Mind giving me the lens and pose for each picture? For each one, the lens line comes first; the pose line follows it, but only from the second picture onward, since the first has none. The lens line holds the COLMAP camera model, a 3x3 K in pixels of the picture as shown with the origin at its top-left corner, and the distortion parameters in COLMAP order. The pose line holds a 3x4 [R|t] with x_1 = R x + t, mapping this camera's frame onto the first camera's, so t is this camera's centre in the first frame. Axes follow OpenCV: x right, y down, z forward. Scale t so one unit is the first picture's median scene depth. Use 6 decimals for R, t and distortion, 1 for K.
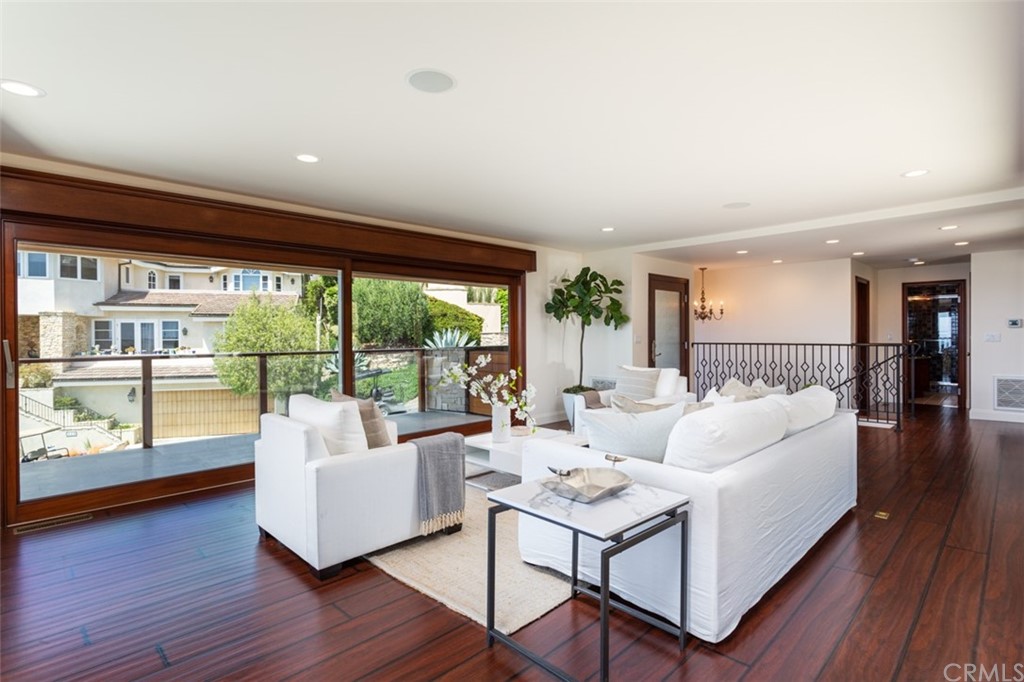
lens RADIAL K [[494.1, 0, 514.2], [0, 494.1, 339.0], [0, 0, 1]] dist [0.001892, -0.000558]
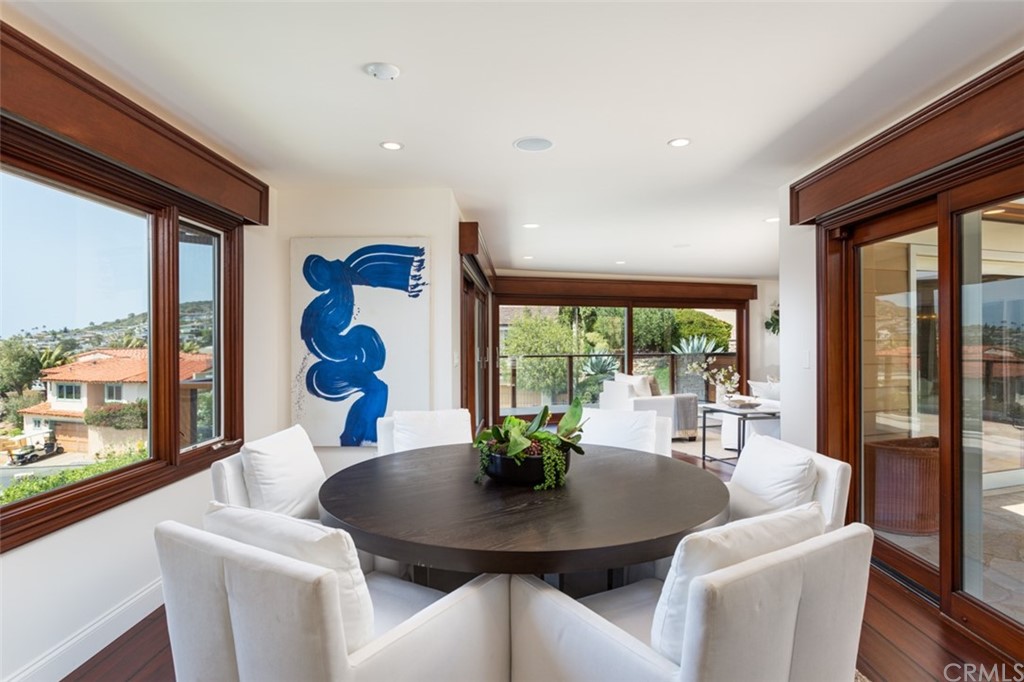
lens RADIAL K [[494.1, 0, 515.3], [0, 494.1, 342.5], [0, 0, 1]] dist [0.001892, -0.000558]
pose [[0.885200, 0.001110, -0.465209, 0.028605], [-0.003053, 0.999989, -0.003424, -0.002298], [0.465201, 0.004451, 0.885194, -0.180052]]
